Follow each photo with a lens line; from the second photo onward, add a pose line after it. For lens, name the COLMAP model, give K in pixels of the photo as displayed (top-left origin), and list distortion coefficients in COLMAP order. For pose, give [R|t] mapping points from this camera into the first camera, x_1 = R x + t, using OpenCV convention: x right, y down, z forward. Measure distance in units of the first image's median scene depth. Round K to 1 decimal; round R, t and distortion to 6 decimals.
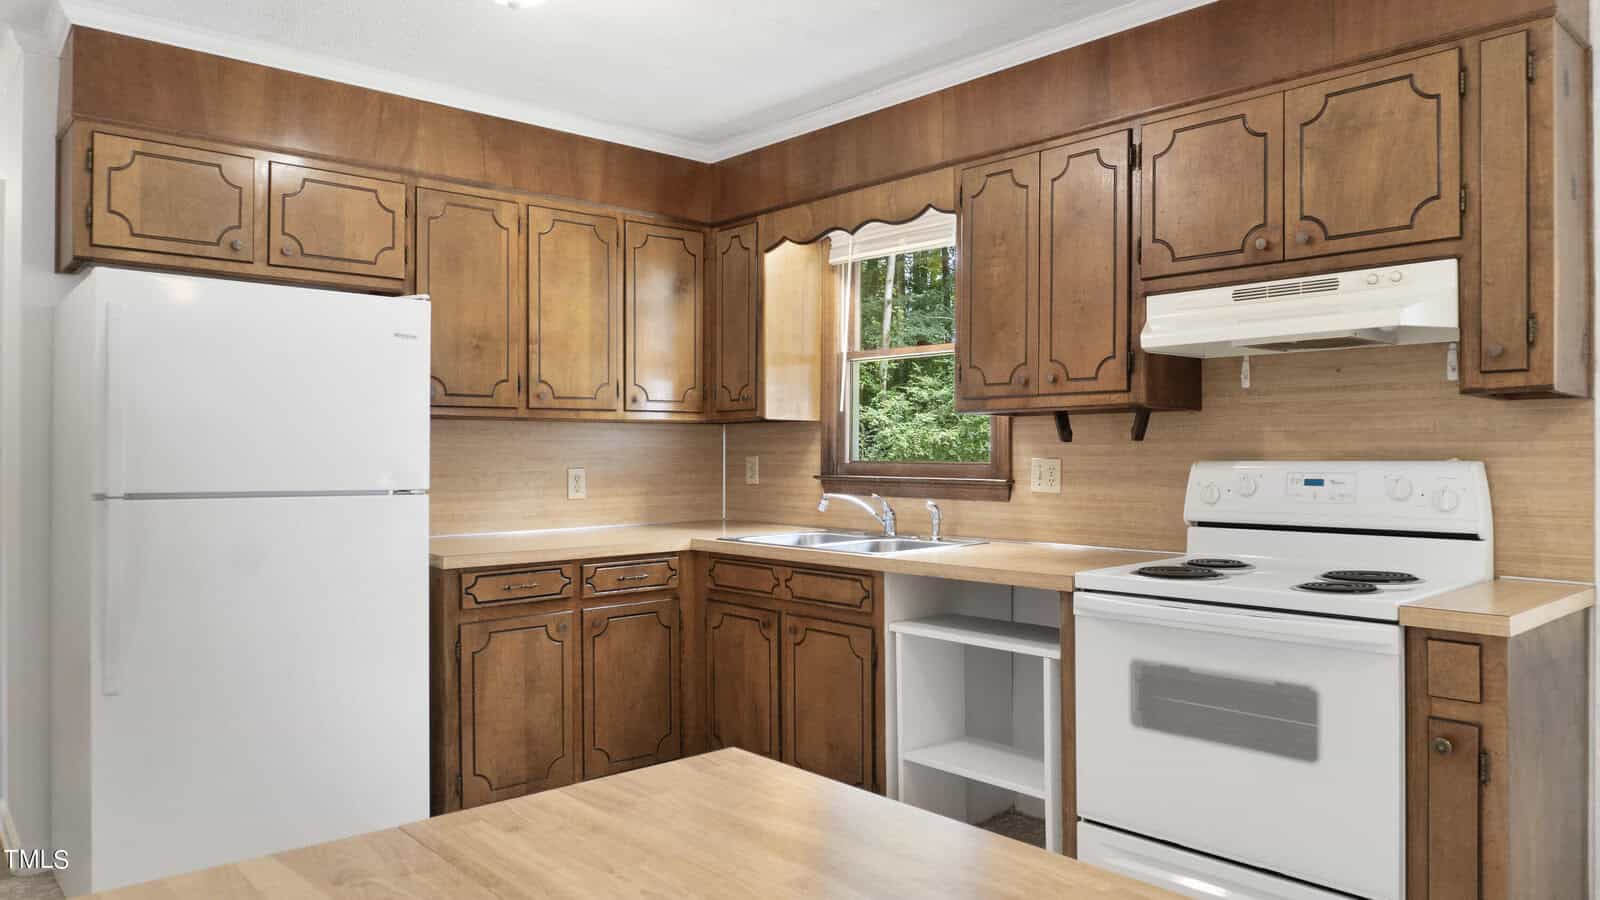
lens RADIAL K [[1071.4, 0, 800.0], [0, 1071.4, 450.0], [0, 0, 1]] dist [-0.021193, -0.002418]
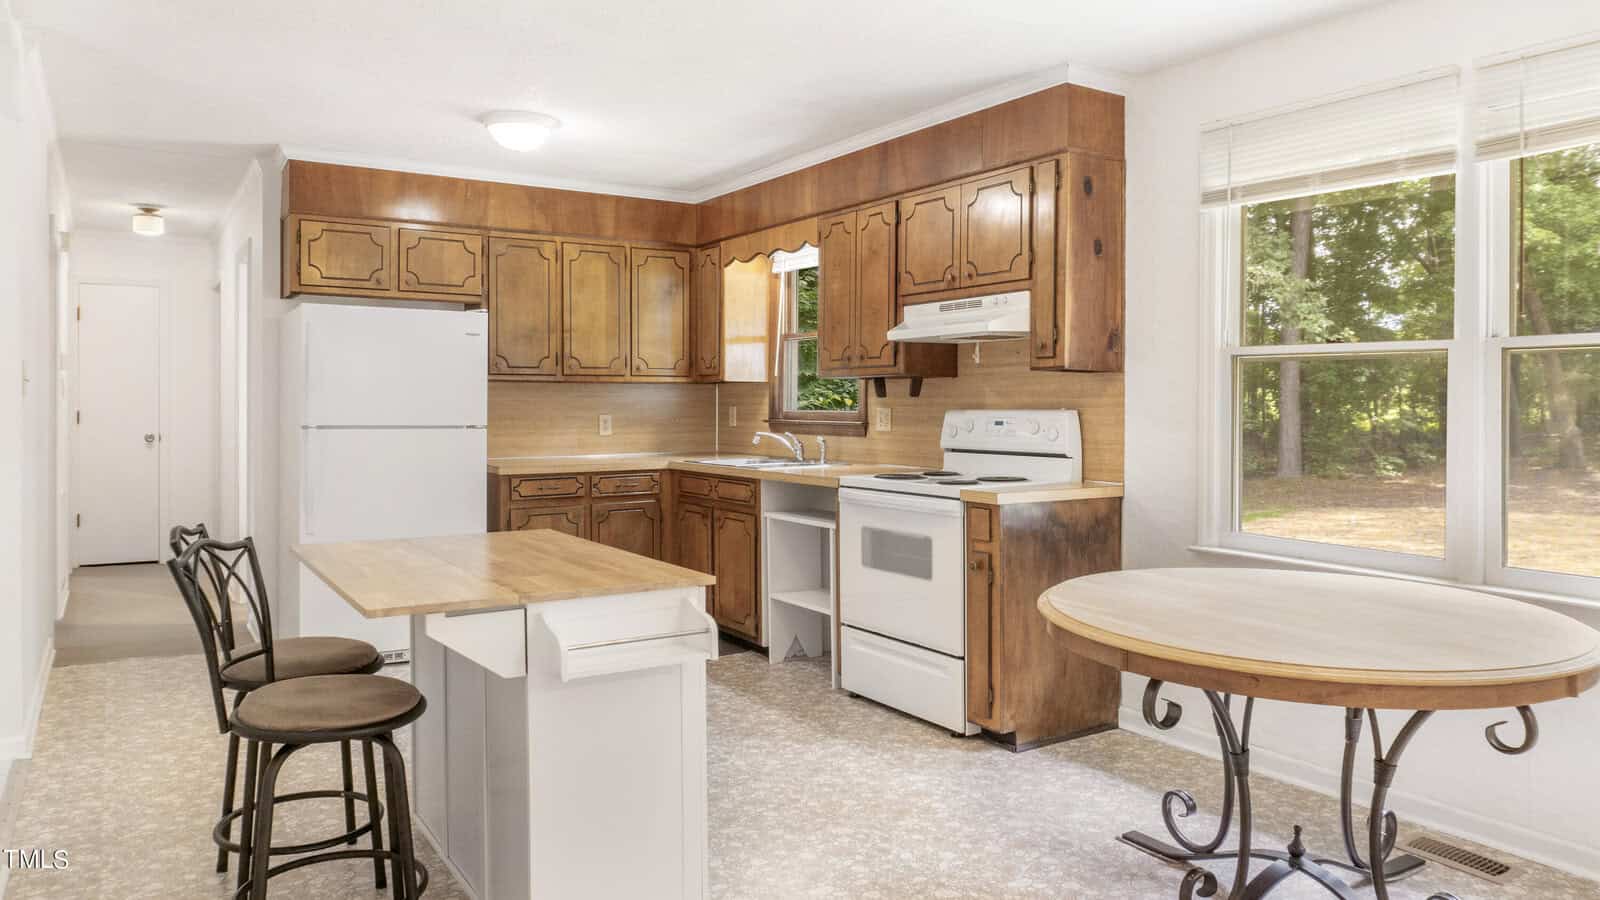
lens RADIAL K [[1103.9, 0, 797.7], [0, 1103.9, 409.5], [0, 0, 1]] dist [-0.002177, -0.000062]
pose [[0.985565, 0.002445, -0.169281, 0.379658], [-0.001141, 0.999969, 0.007798, -0.002153], [0.169295, -0.007492, 0.985537, -0.555290]]
